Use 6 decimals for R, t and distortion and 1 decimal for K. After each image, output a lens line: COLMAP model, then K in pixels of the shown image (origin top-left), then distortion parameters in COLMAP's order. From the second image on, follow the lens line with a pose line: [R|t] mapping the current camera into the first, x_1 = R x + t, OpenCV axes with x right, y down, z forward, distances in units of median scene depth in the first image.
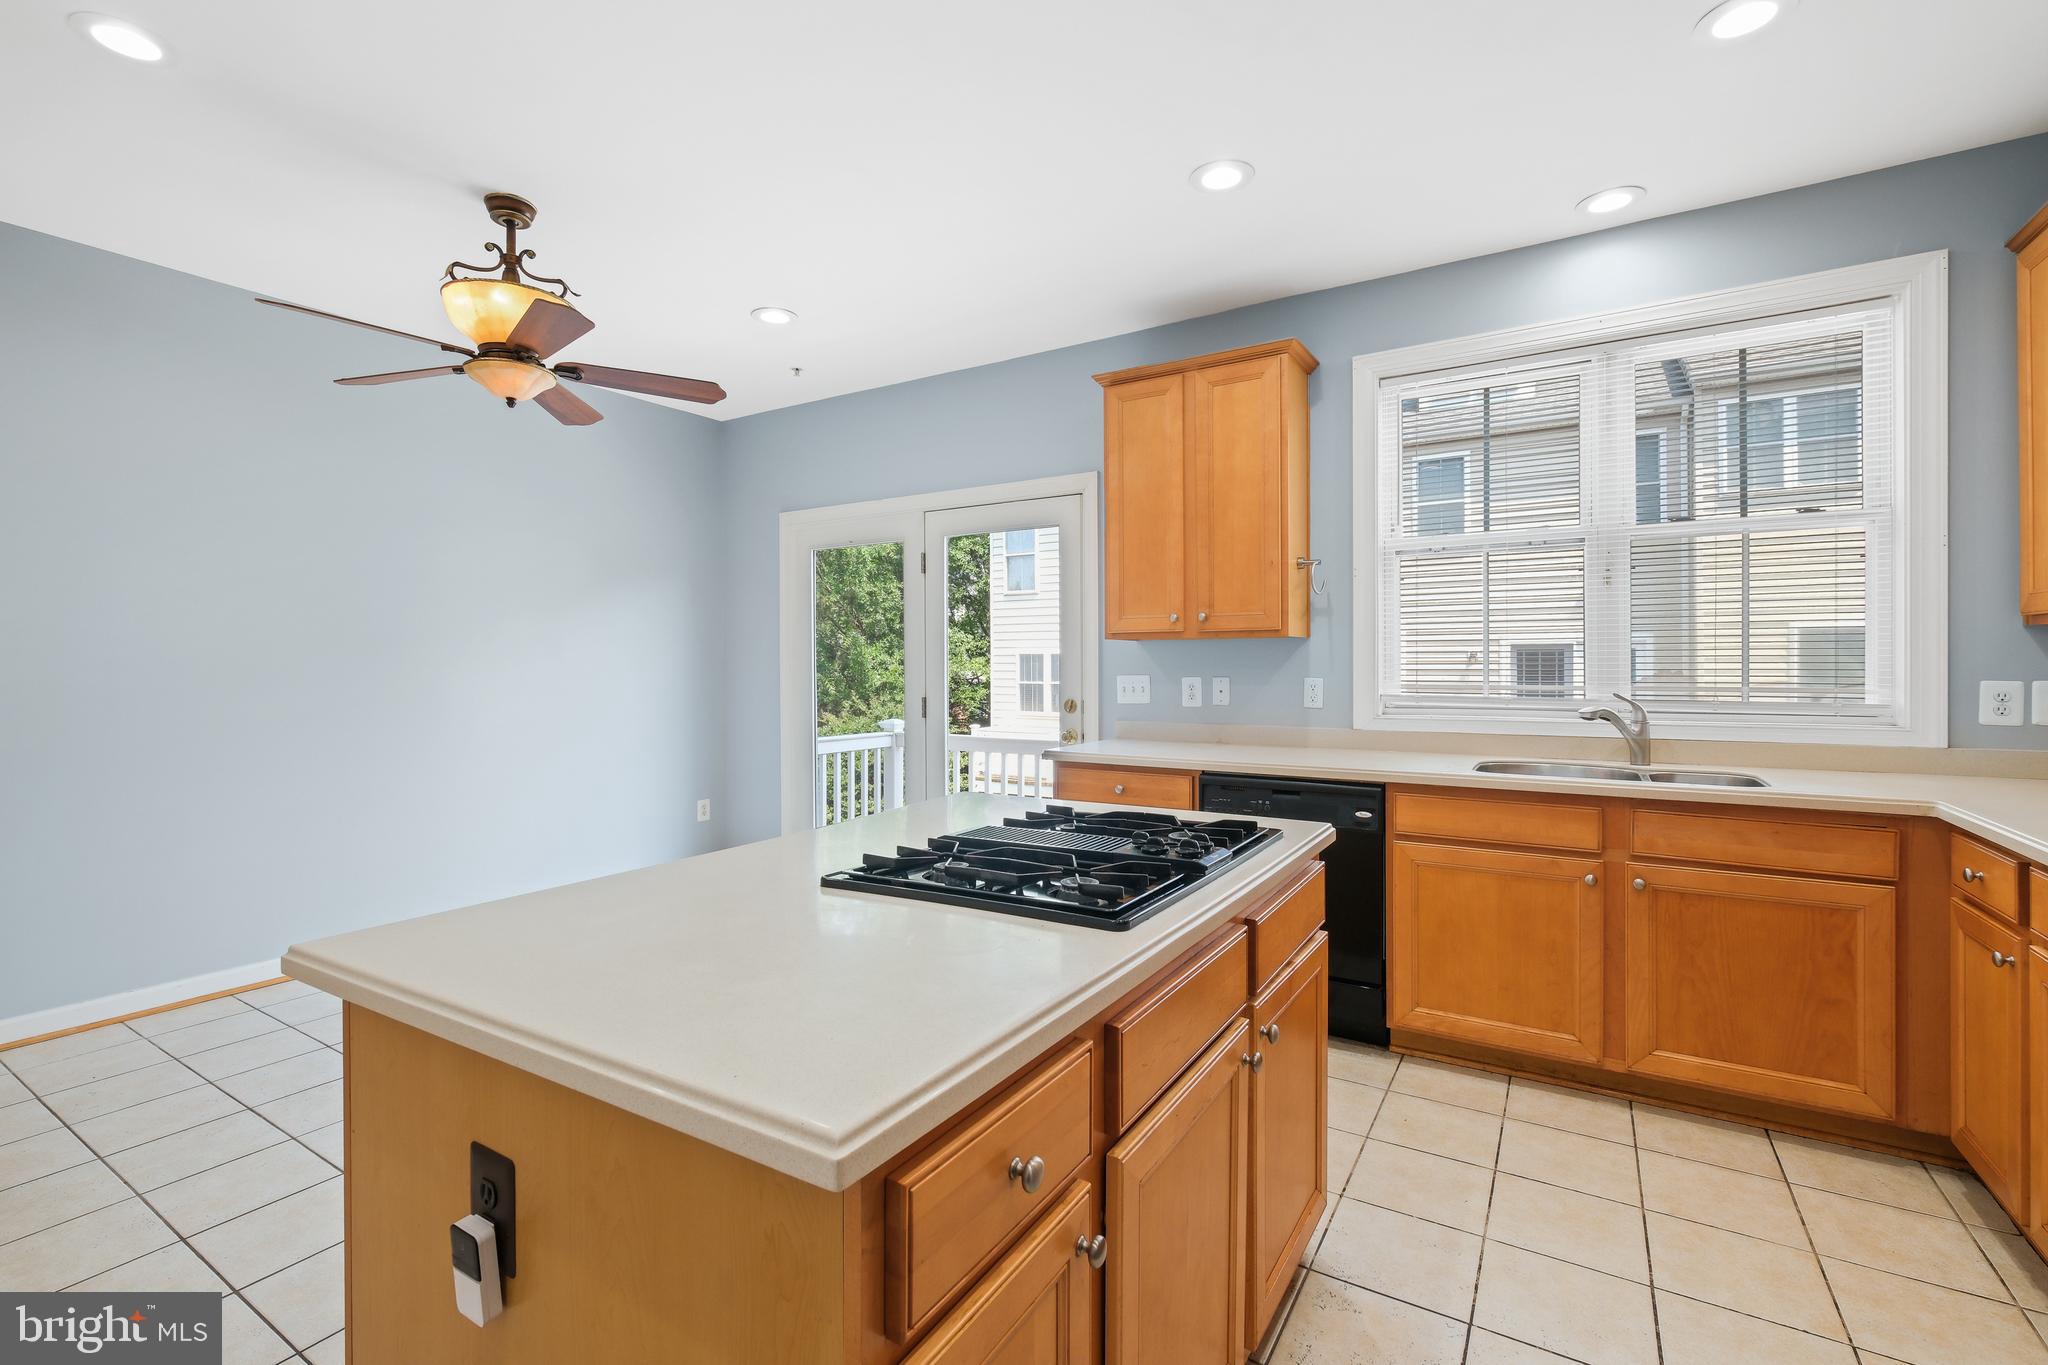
lens RADIAL K [[892.6, 0, 1016.6], [0, 892.6, 664.4], [0, 0, 1]] dist [-0.004737, 0.000150]
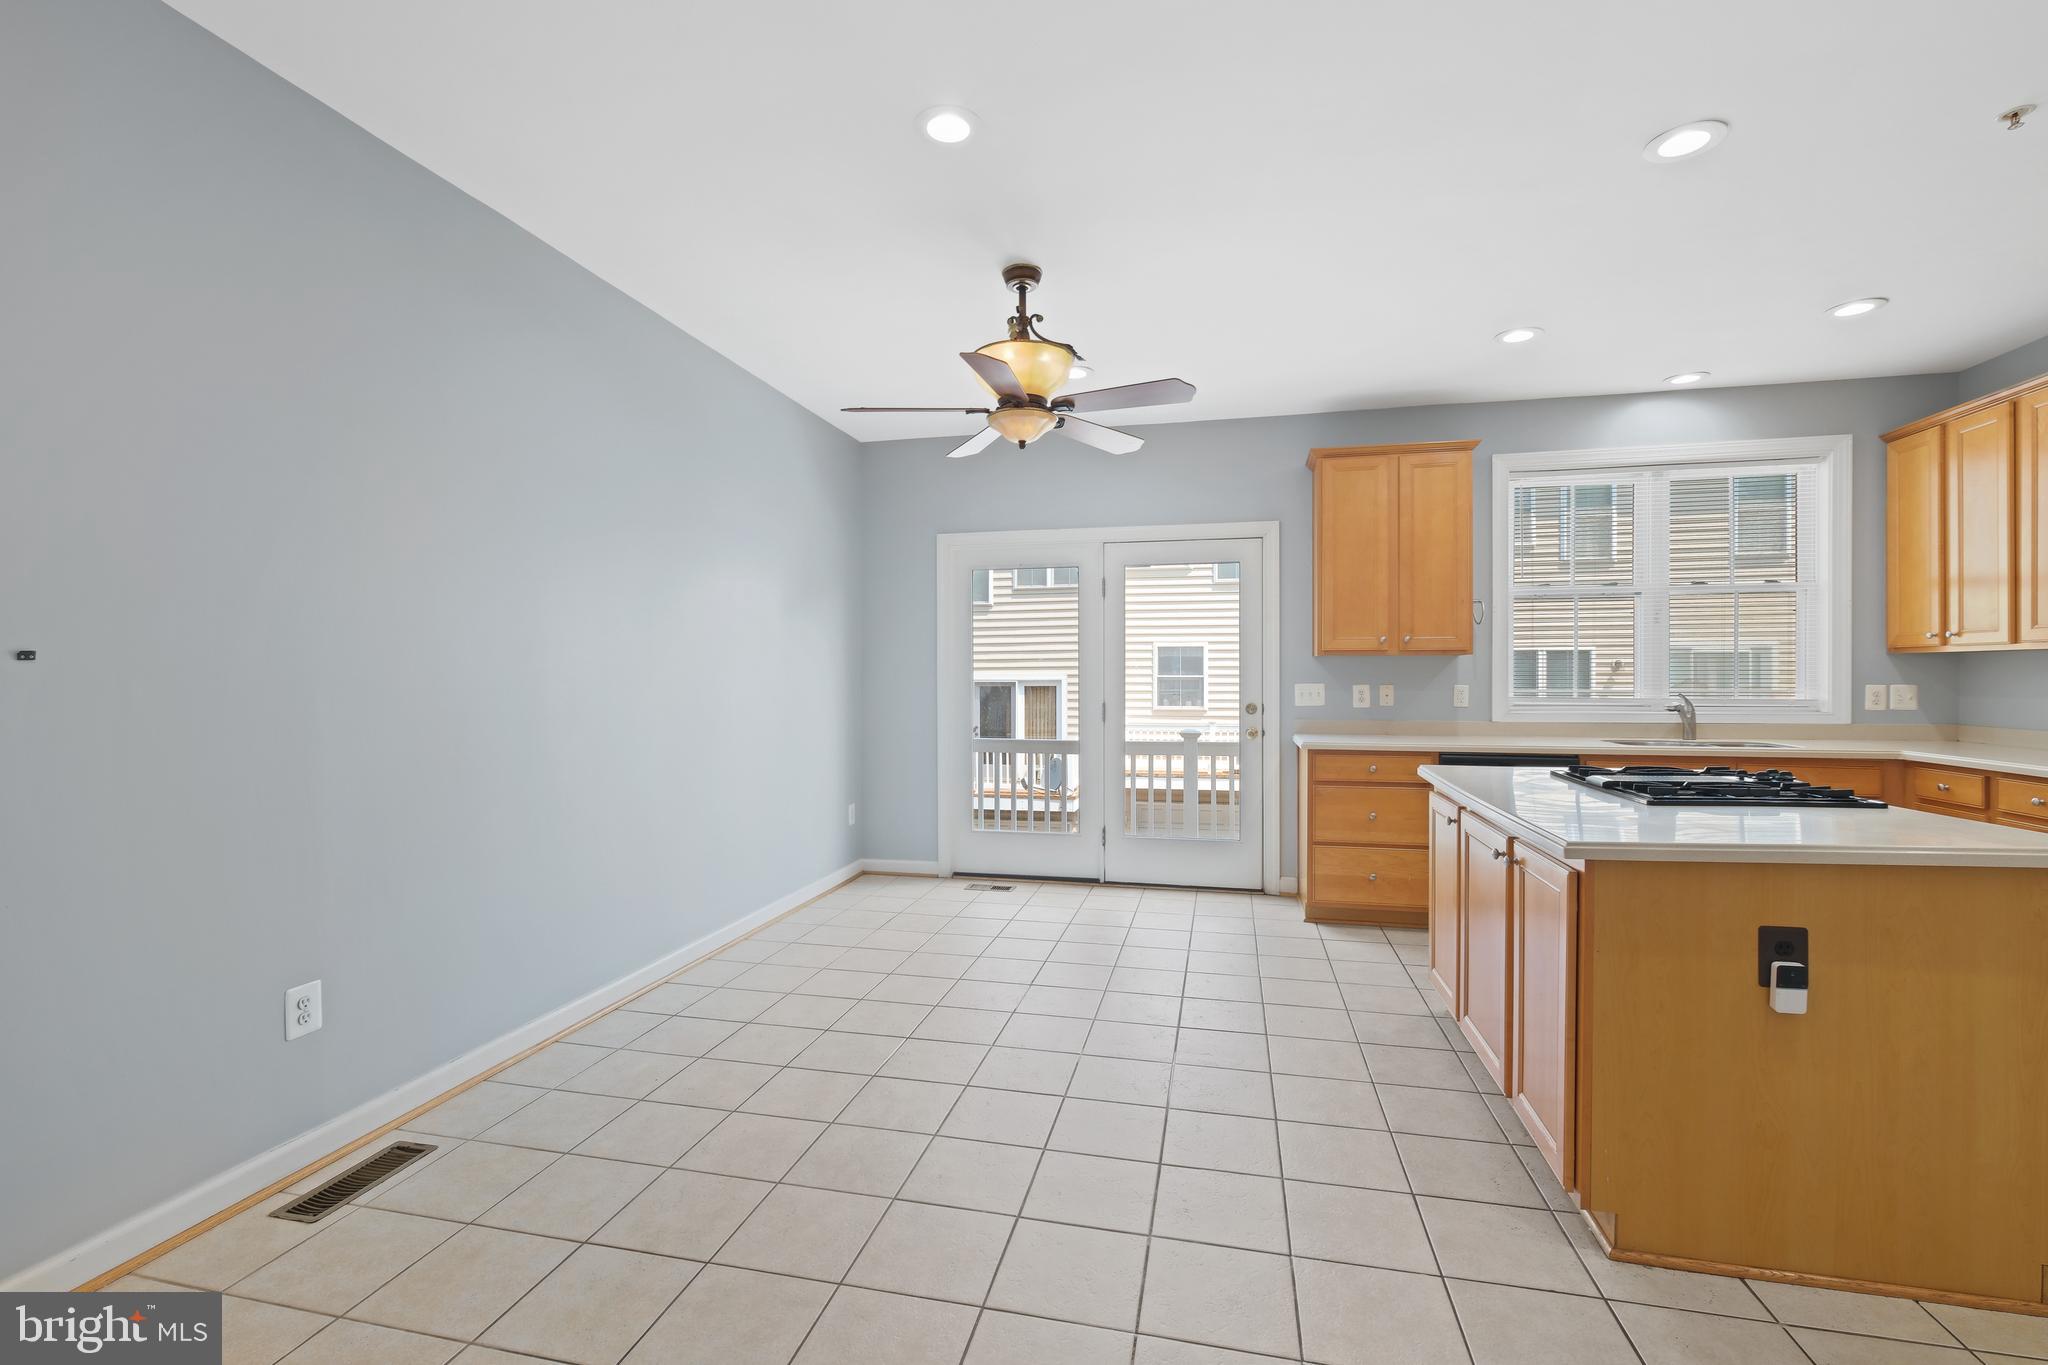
lens RADIAL K [[892.6, 0, 1024.1], [0, 892.6, 682.1], [0, 0, 1]] dist [-0.004737, 0.000150]
pose [[0.944280, 0.000796, 0.329143, -0.774812], [-0.002057, 0.999992, 0.003482, 0.007583], [-0.329138, -0.003965, 0.944273, -0.075647]]
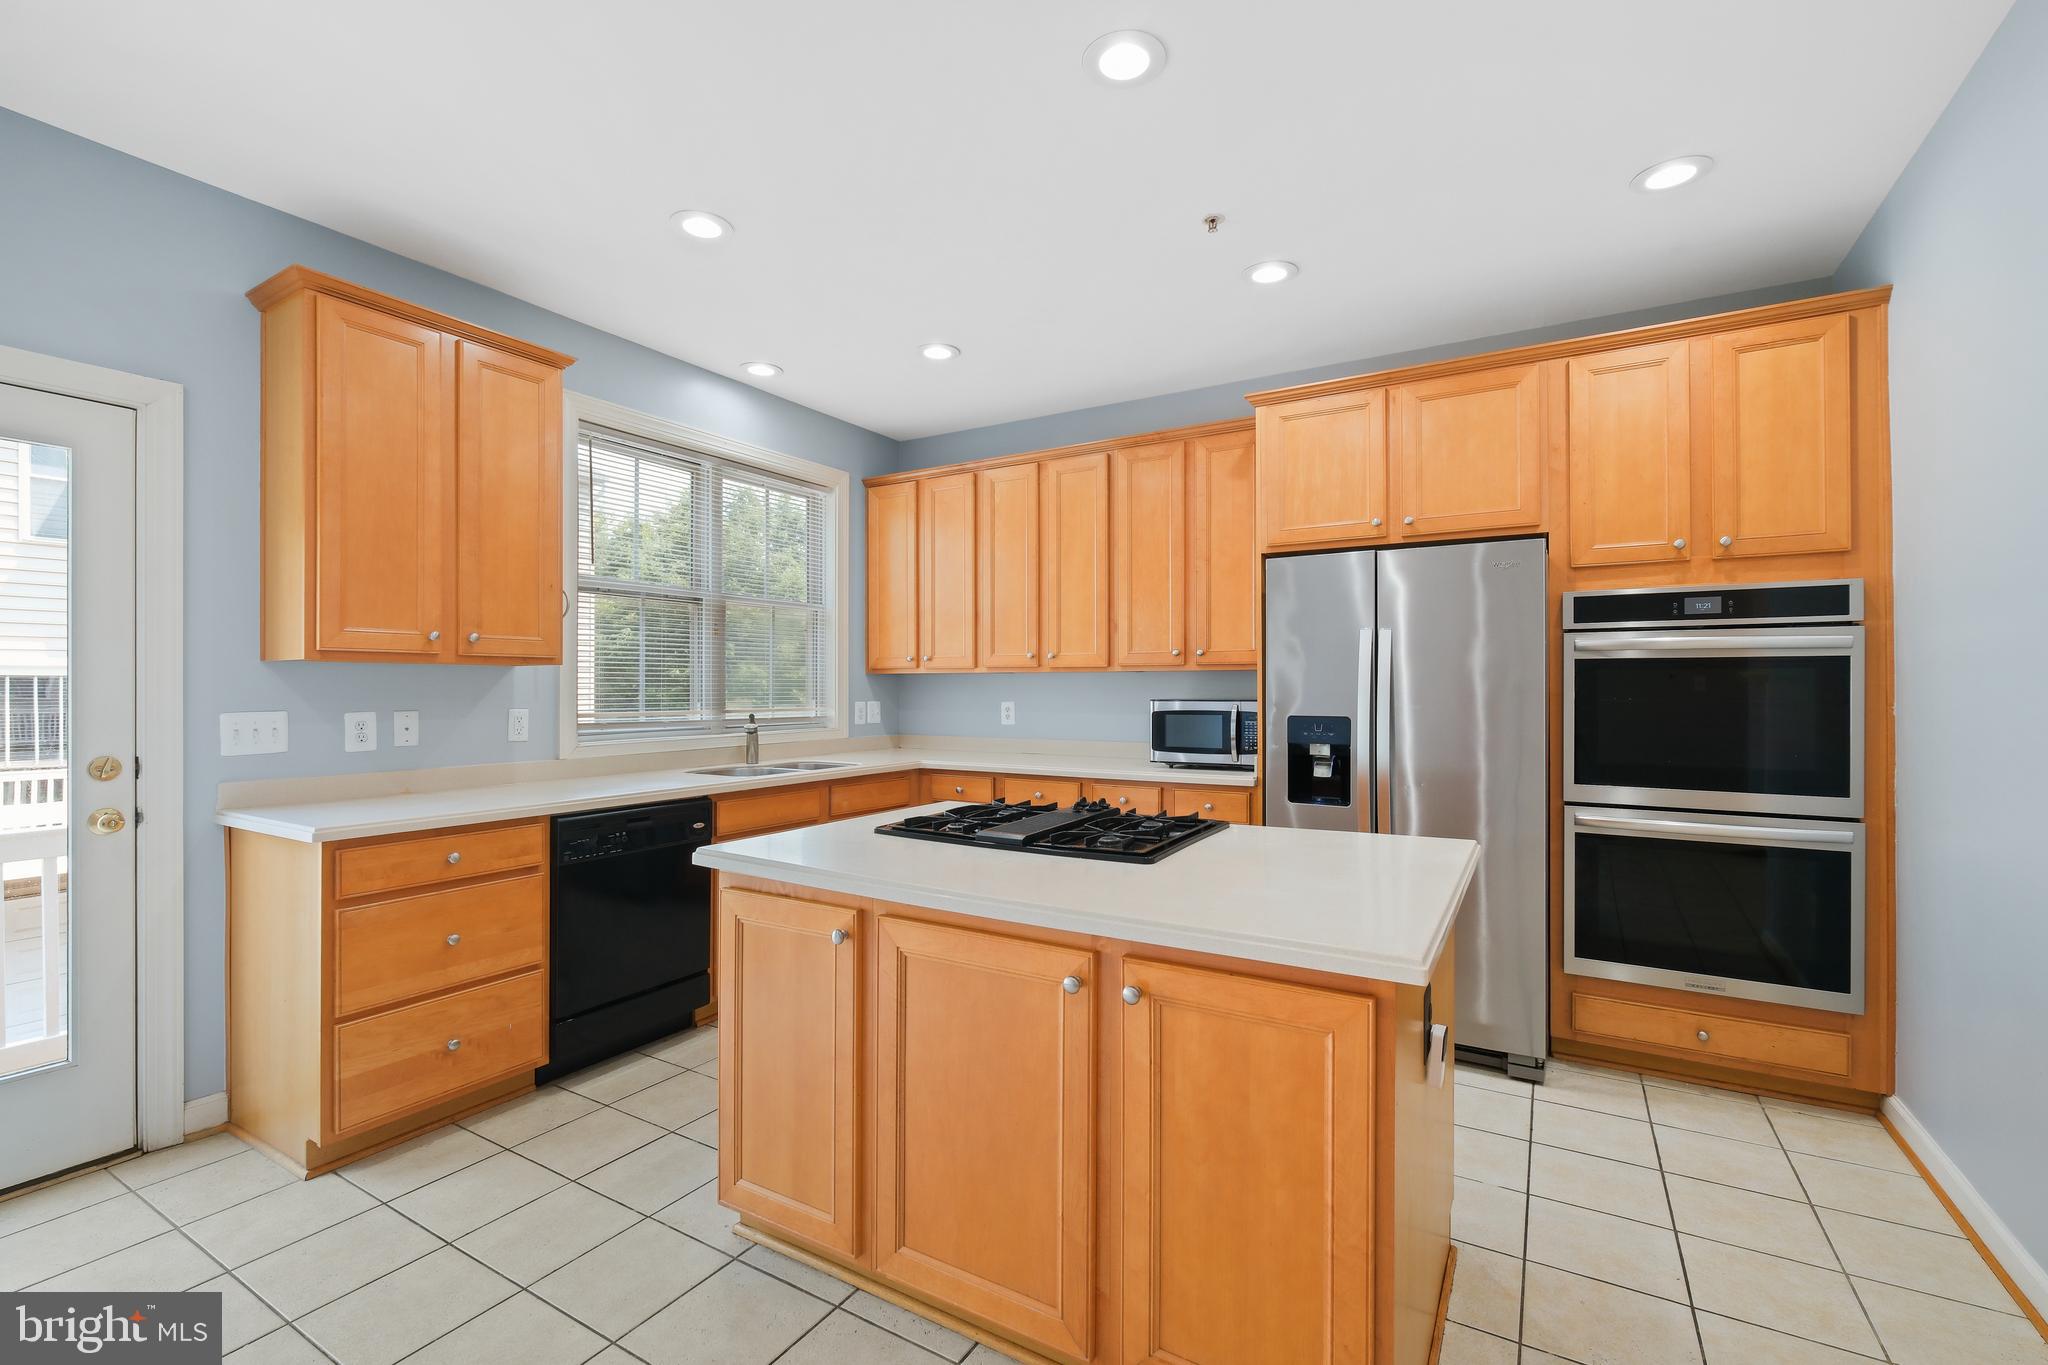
lens RADIAL K [[892.6, 0, 1017.9], [0, 892.6, 687.5], [0, 0, 1]] dist [-0.004737, 0.000150]
pose [[-0.021131, 0.005906, 0.999759, -0.632913], [0.003085, 0.999978, -0.005842, -0.000472], [-0.999772, 0.002961, -0.021149, 0.509550]]
